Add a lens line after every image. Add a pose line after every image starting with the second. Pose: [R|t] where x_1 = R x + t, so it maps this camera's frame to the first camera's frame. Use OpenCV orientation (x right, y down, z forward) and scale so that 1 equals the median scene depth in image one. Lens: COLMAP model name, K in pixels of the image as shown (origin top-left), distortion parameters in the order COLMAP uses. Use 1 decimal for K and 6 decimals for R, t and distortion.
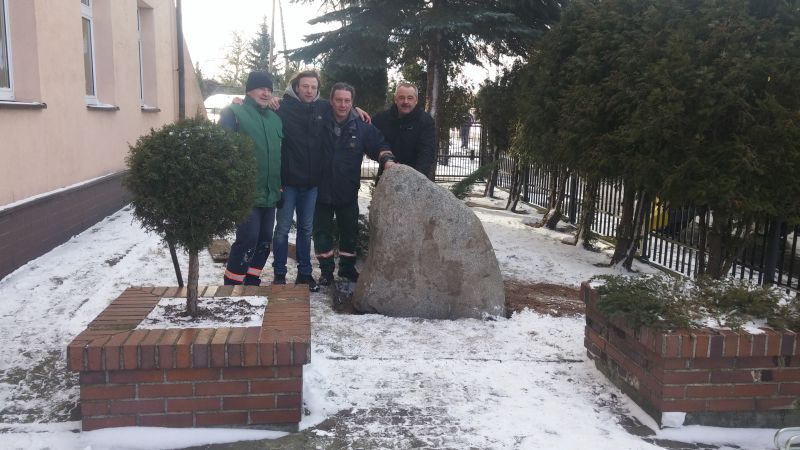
lens RADIAL K [[699.8, 0, 398.4], [0, 699.8, 236.3], [0, 0, 1]] dist [0.135468, -0.217938]
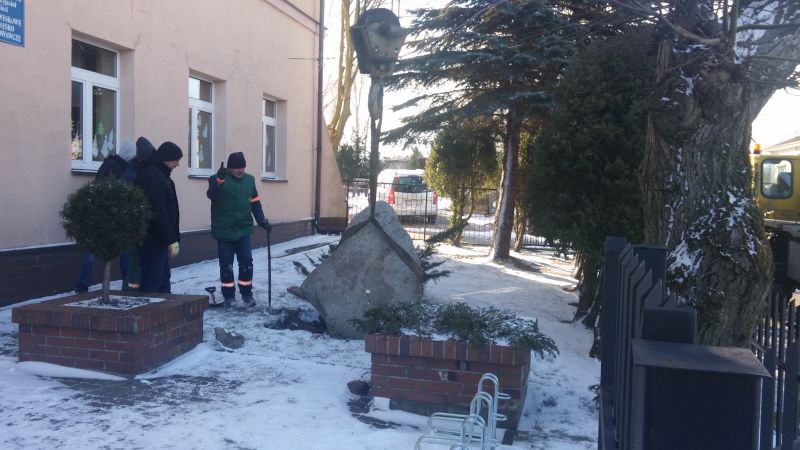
lens RADIAL K [[747.4, 0, 399.6], [0, 747.4, 216.0], [0, 0, 1]] dist [0.050924, -0.003445]
pose [[0.930867, 0.020836, -0.364763, 0.916772], [-0.071054, 0.989634, -0.124800, 0.084800], [0.358381, 0.142090, 0.922699, -0.318956]]
